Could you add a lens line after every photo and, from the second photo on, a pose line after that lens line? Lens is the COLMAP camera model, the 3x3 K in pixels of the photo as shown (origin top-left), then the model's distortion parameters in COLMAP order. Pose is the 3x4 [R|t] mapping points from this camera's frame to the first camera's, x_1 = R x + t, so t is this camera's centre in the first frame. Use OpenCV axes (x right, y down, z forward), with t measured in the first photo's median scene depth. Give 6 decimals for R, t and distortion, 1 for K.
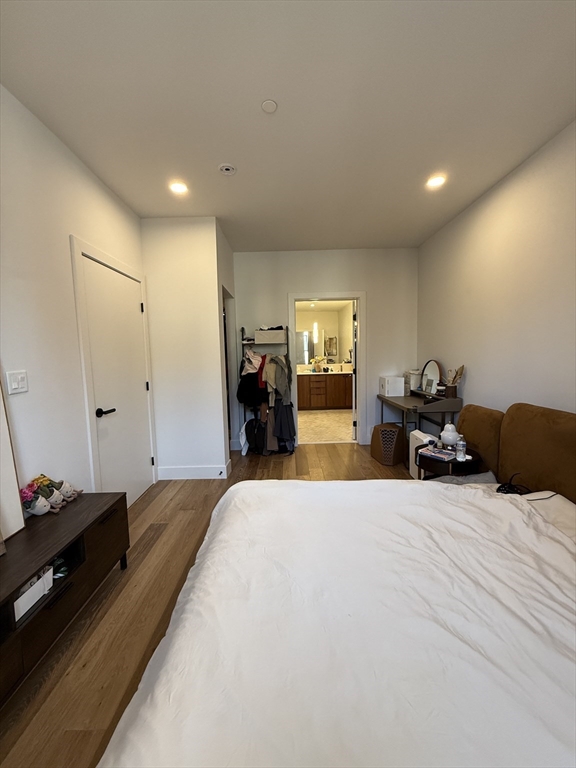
lens RADIAL K [[307.7, 0, 289.0], [0, 307.7, 382.0], [0, 0, 1]] dist [-0.001076, 0.000161]
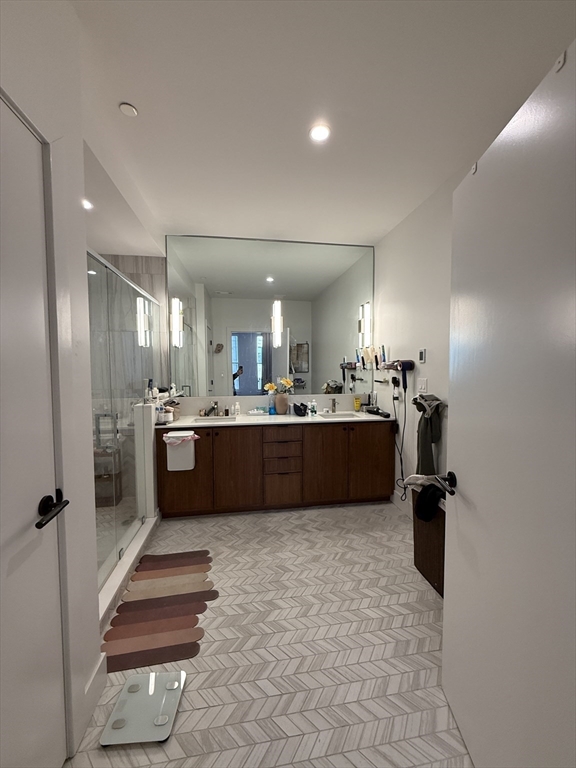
lens RADIAL K [[307.7, 0, 289.0], [0, 307.7, 382.0], [0, 0, 1]] dist [-0.001076, 0.000161]
pose [[0.989585, 0.012318, 0.143420, 0.038851], [-0.006914, 0.999249, -0.038117, -0.058714], [-0.143782, 0.036728, 0.988928, 0.536232]]
